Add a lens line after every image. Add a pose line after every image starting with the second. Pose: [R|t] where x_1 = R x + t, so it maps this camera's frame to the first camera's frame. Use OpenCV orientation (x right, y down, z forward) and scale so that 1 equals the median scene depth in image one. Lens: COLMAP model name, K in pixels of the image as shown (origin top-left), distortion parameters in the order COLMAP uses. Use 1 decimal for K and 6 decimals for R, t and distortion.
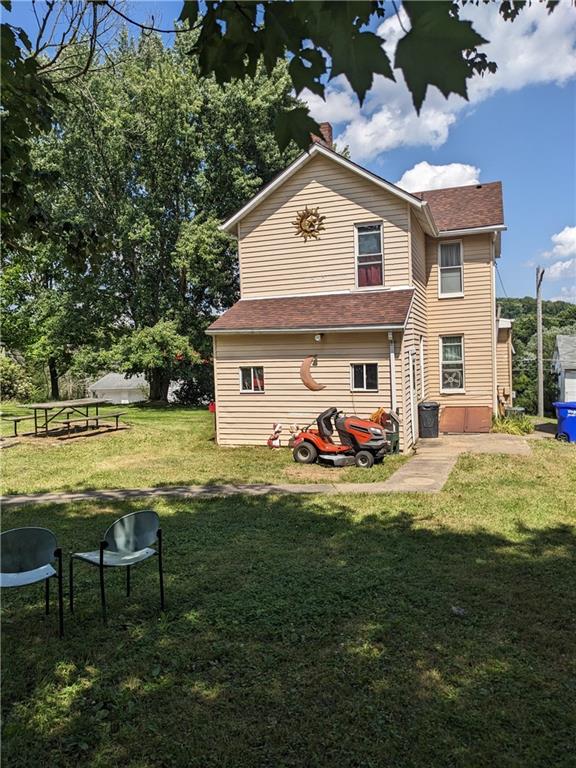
lens RADIAL K [[612.0, 0, 288.9], [0, 612.0, 393.2], [0, 0, 1]] dist [-0.003146, -0.001300]
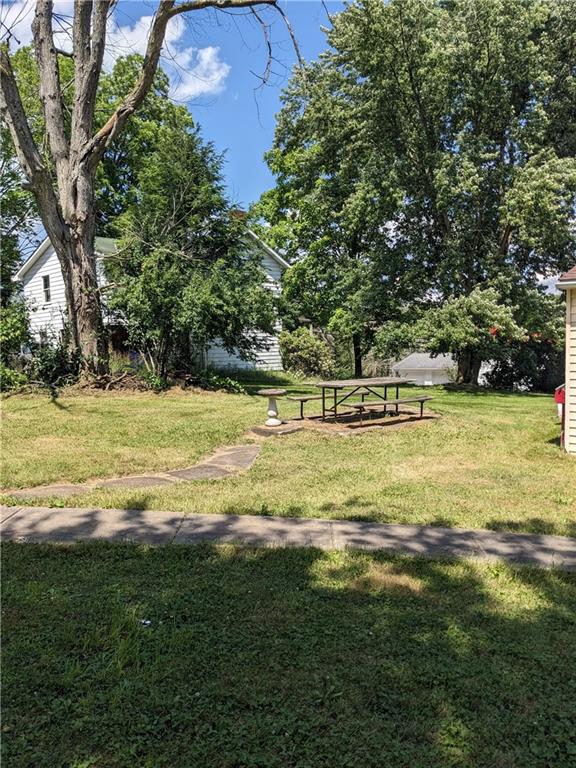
lens RADIAL K [[612.0, 0, 288.9], [0, 612.0, 393.2], [0, 0, 1]] dist [-0.003146, -0.001300]
pose [[0.884654, 0.048498, -0.463720, -0.070721], [-0.034965, 0.998676, 0.037744, 0.004117], [0.464936, -0.017176, 0.885178, 0.234300]]
